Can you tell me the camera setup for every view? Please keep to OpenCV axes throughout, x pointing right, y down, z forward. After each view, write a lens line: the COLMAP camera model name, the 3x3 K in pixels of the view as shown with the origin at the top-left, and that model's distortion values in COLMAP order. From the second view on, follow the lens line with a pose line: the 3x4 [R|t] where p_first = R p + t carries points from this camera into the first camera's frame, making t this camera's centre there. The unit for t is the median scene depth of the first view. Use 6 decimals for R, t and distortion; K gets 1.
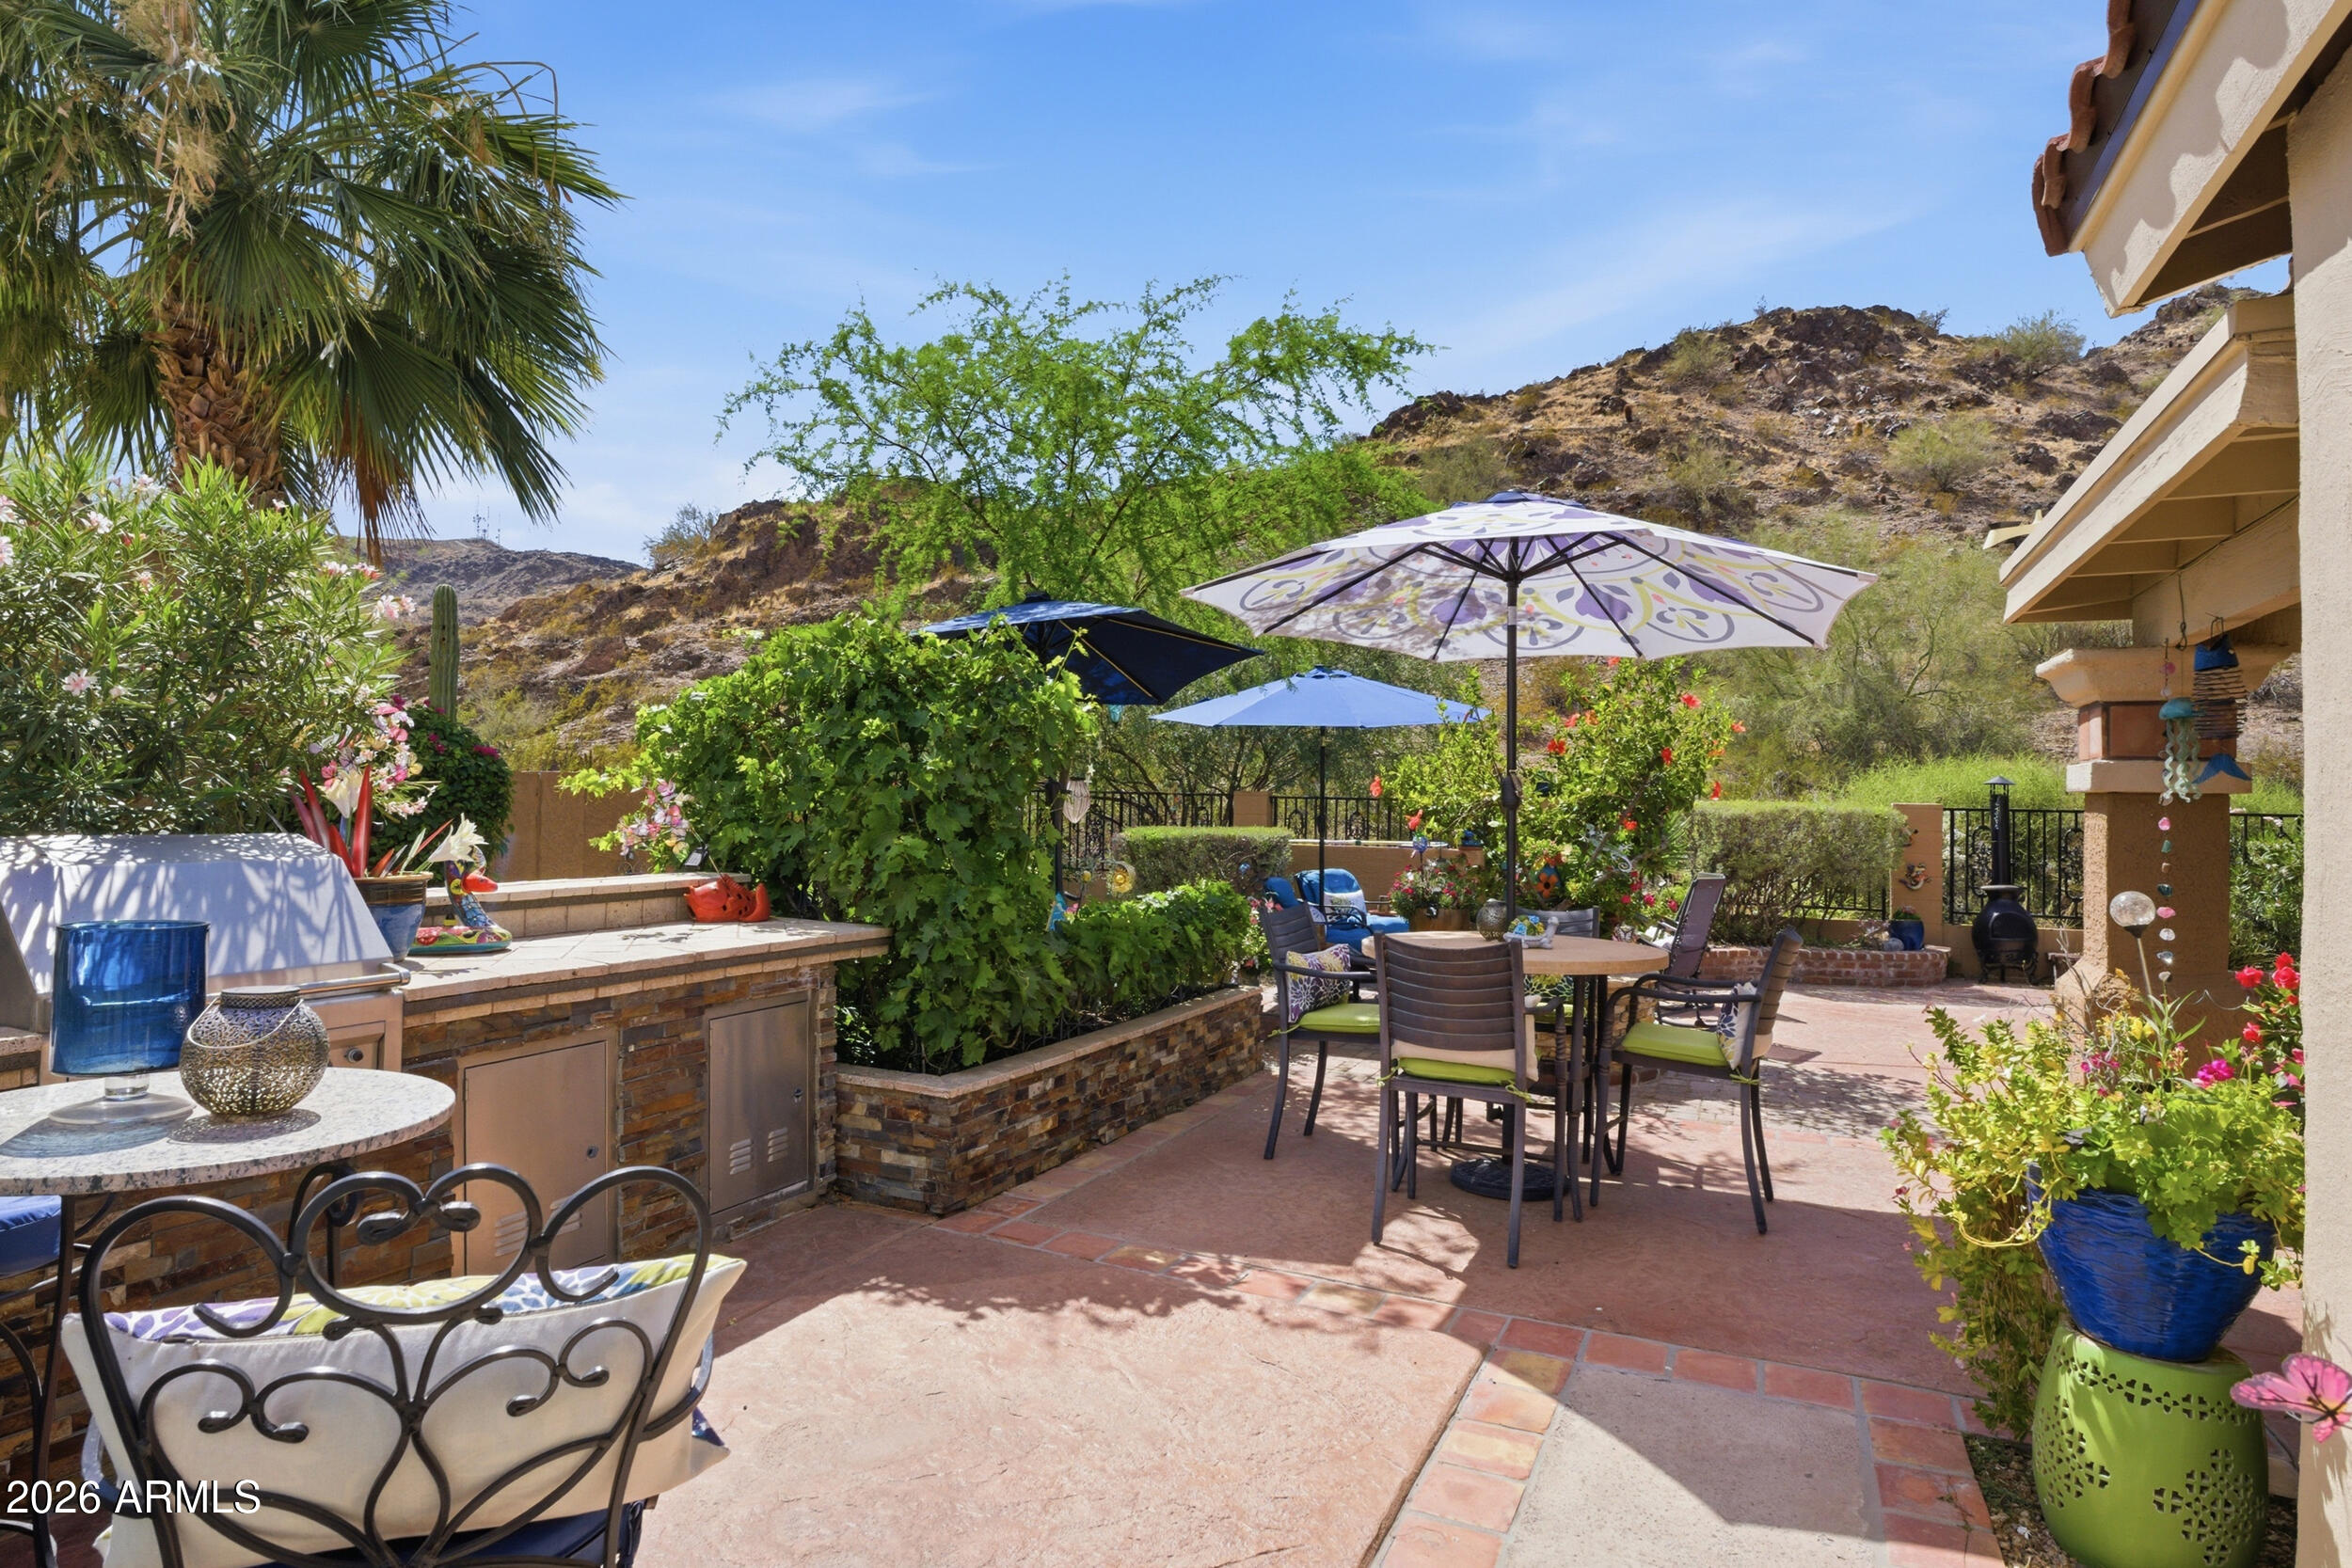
lens RADIAL K [[1254.6, 0, 1139.9], [0, 1254.6, 781.9], [0, 0, 1]] dist [-0.063397, 0.025003]
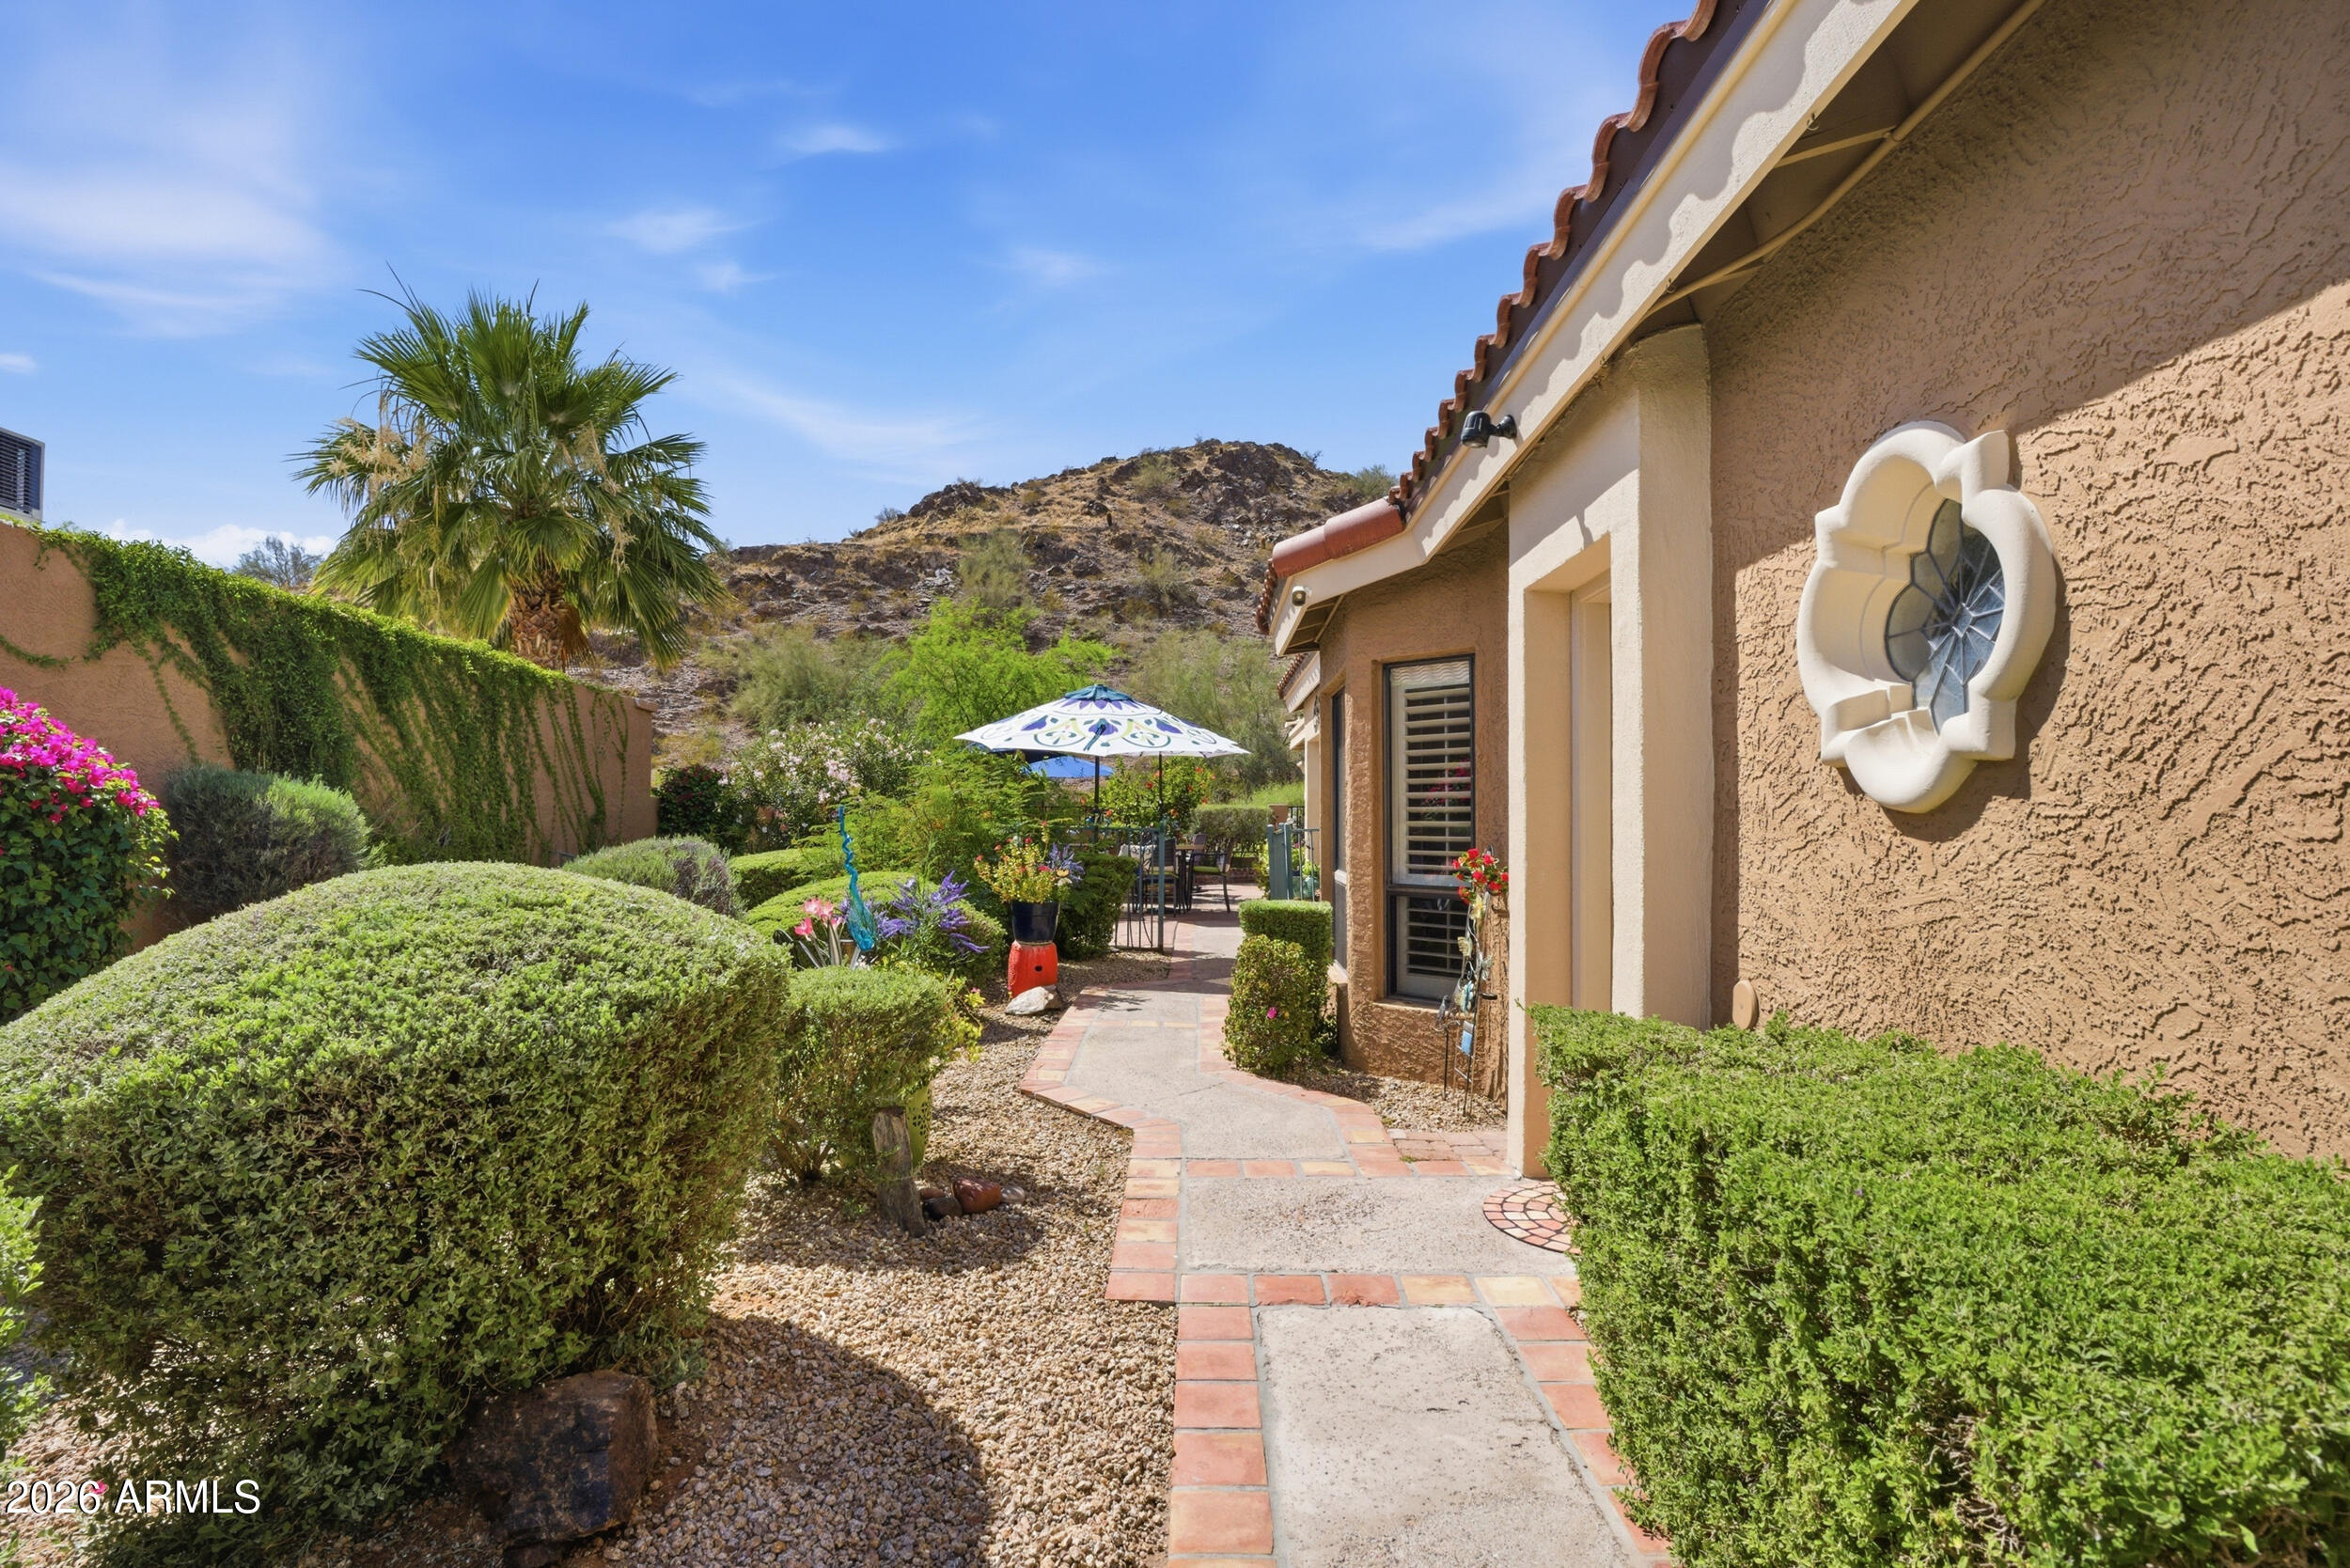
lens RADIAL K [[1196.6, 0, 1179.6], [0, 1196.6, 755.3], [0, 0, 1]] dist [-0.056441, 0.020827]
pose [[0.900241, -0.000617, 0.435391, -0.092314], [0.015276, 0.999428, -0.030171, -0.002108], [-0.435123, 0.033812, 0.899736, -0.173726]]
